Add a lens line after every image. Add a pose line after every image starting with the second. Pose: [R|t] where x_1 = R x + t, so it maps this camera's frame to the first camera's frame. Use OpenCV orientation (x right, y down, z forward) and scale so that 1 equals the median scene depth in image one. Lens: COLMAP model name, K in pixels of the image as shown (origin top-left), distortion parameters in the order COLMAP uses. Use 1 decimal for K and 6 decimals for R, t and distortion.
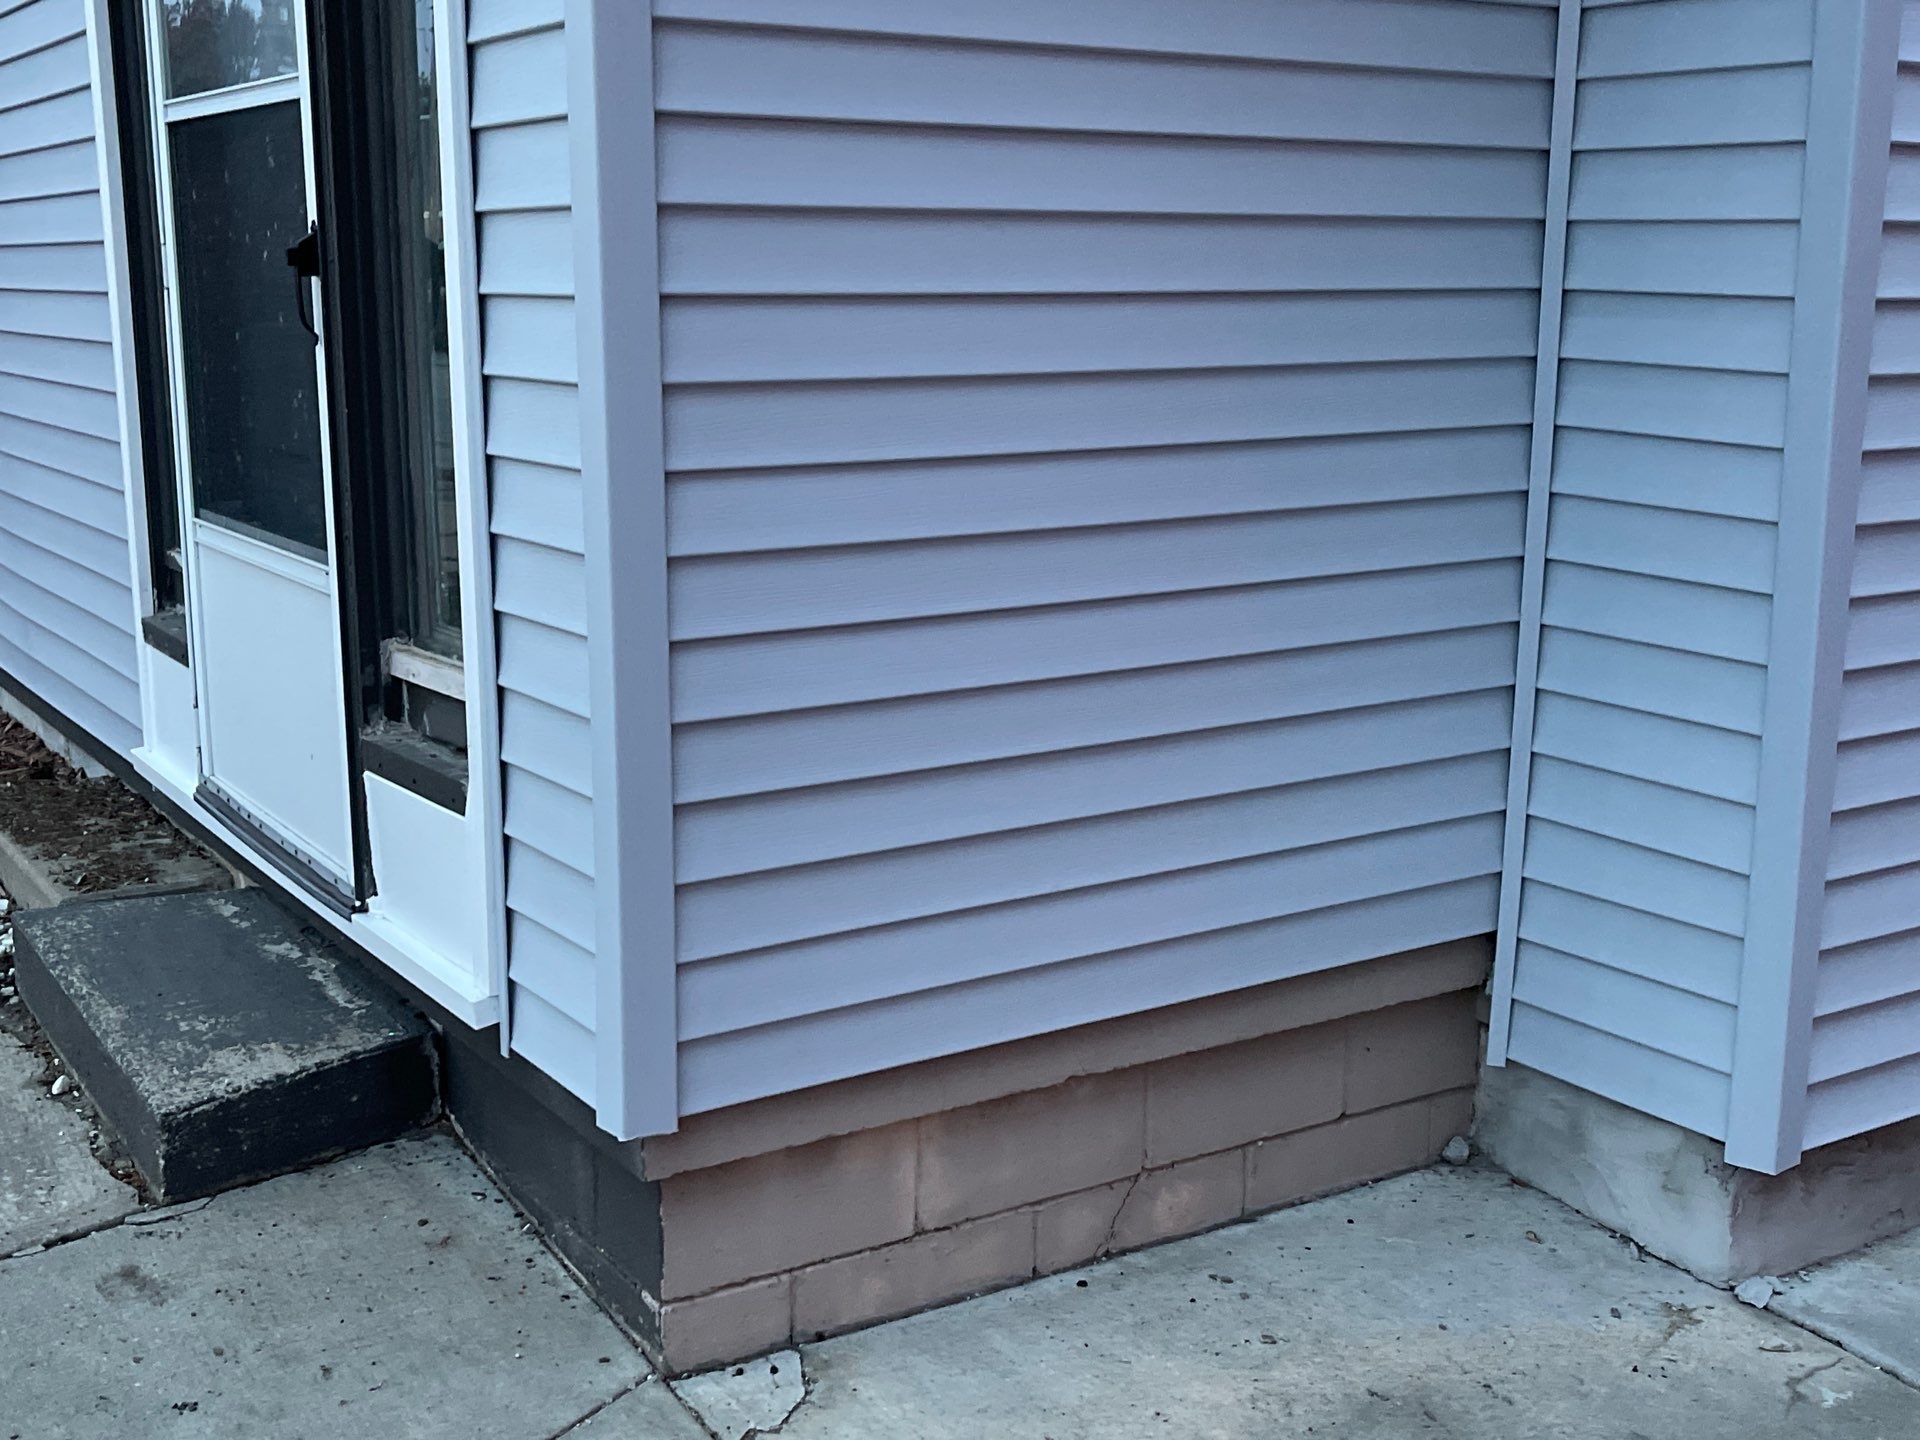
lens RADIAL K [[1506.2, 0, 989.8], [0, 1506.2, 674.4], [0, 0, 1]] dist [0.022071, -0.020726]
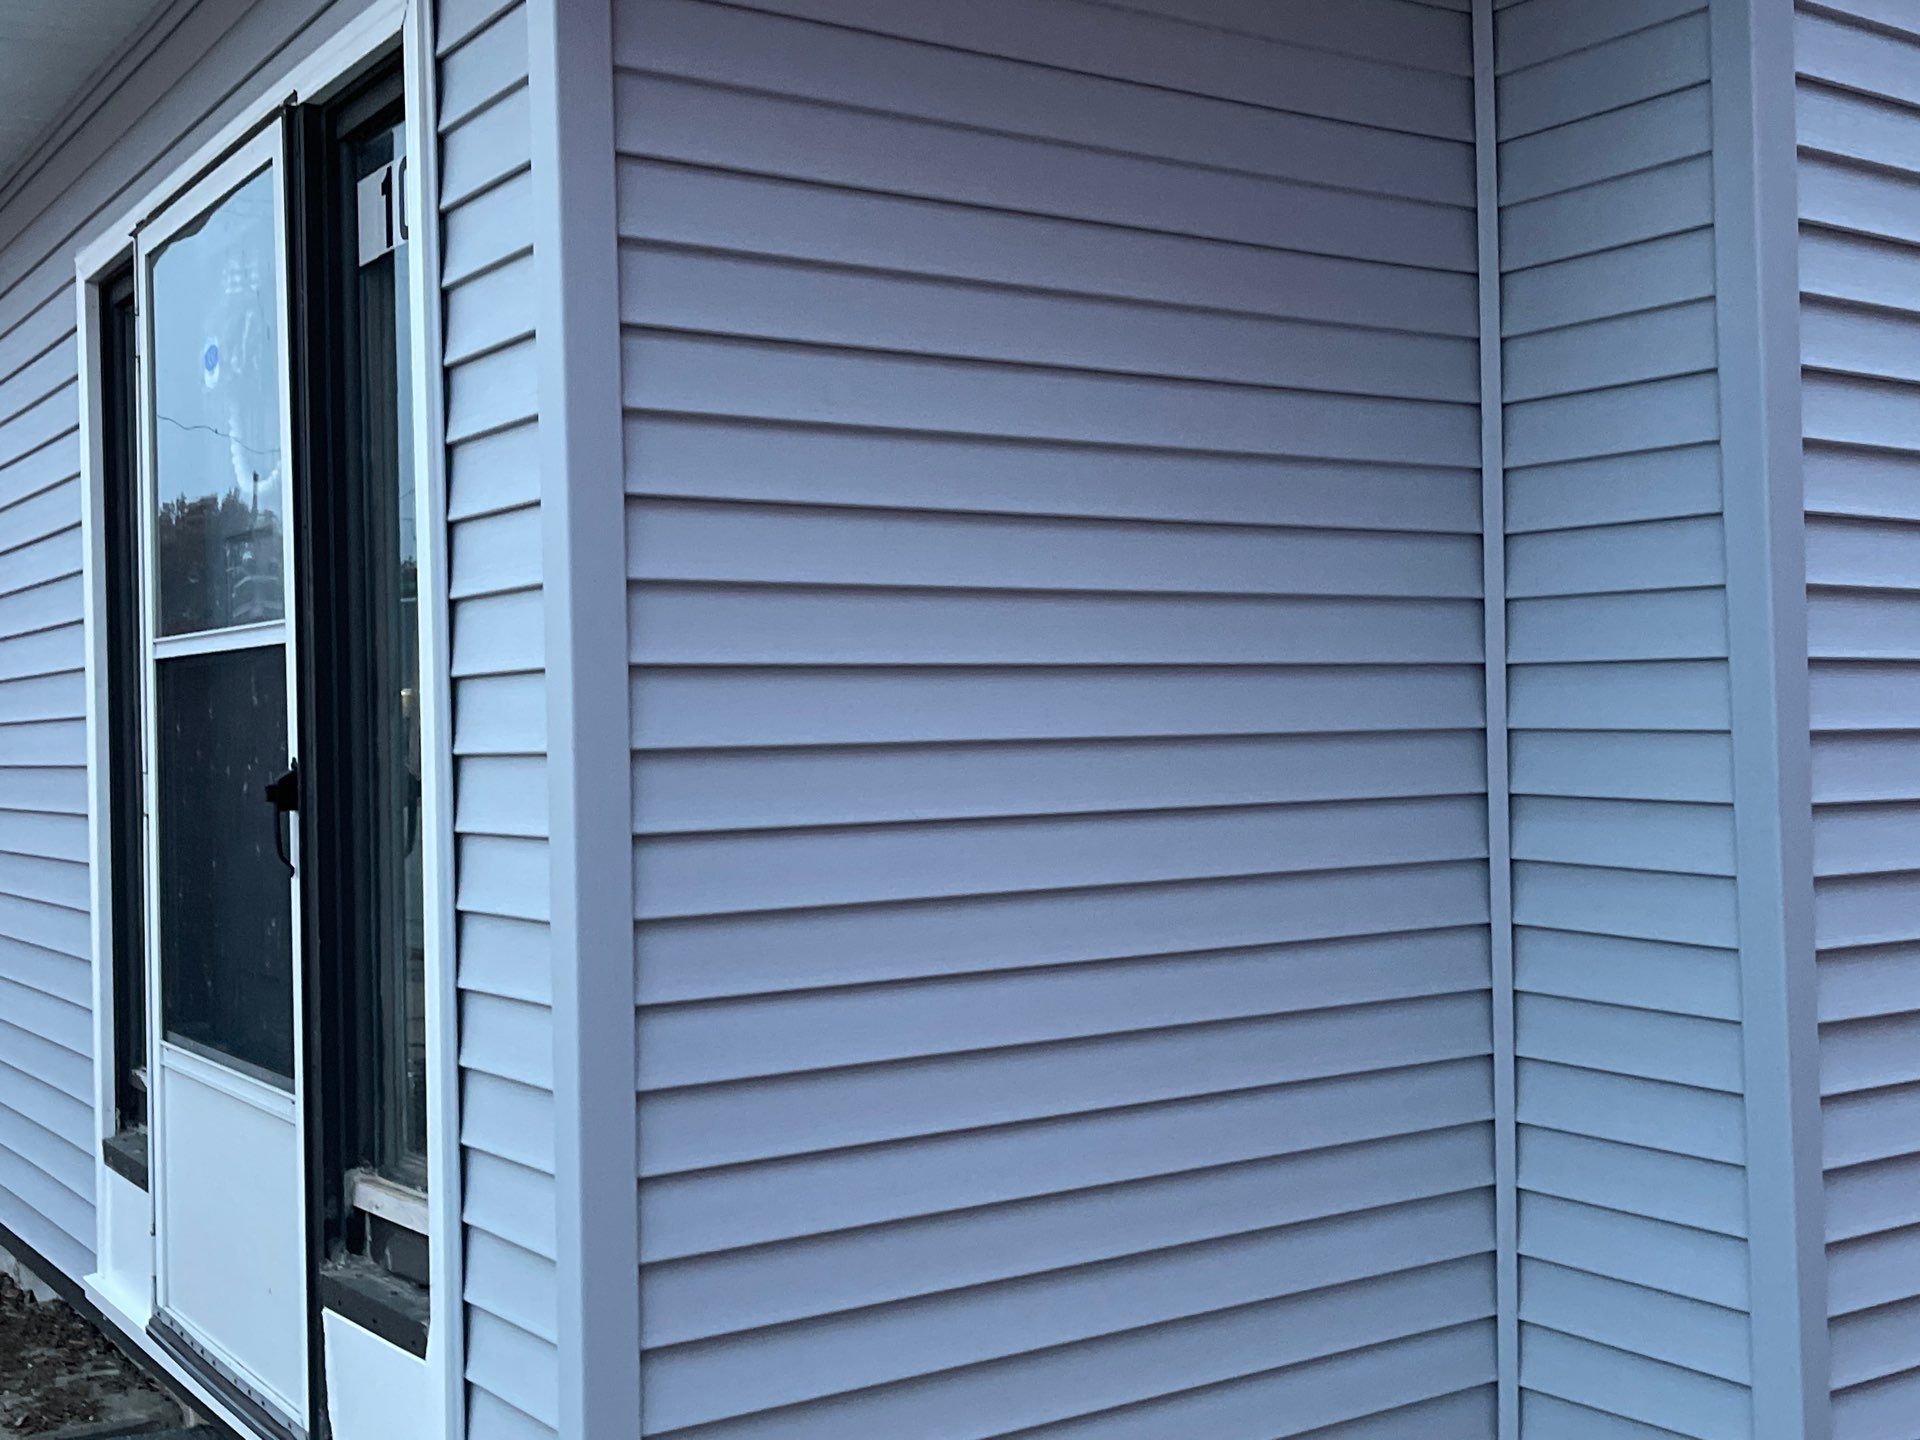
lens RADIAL K [[1506.2, 0, 969.9], [0, 1506.2, 717.1], [0, 0, 1]] dist [0.022071, -0.020726]
pose [[0.999551, -0.027728, 0.011347, 0.001324], [0.029127, 0.988052, -0.151340, -0.153934], [-0.007015, 0.151603, 0.988417, -0.022720]]
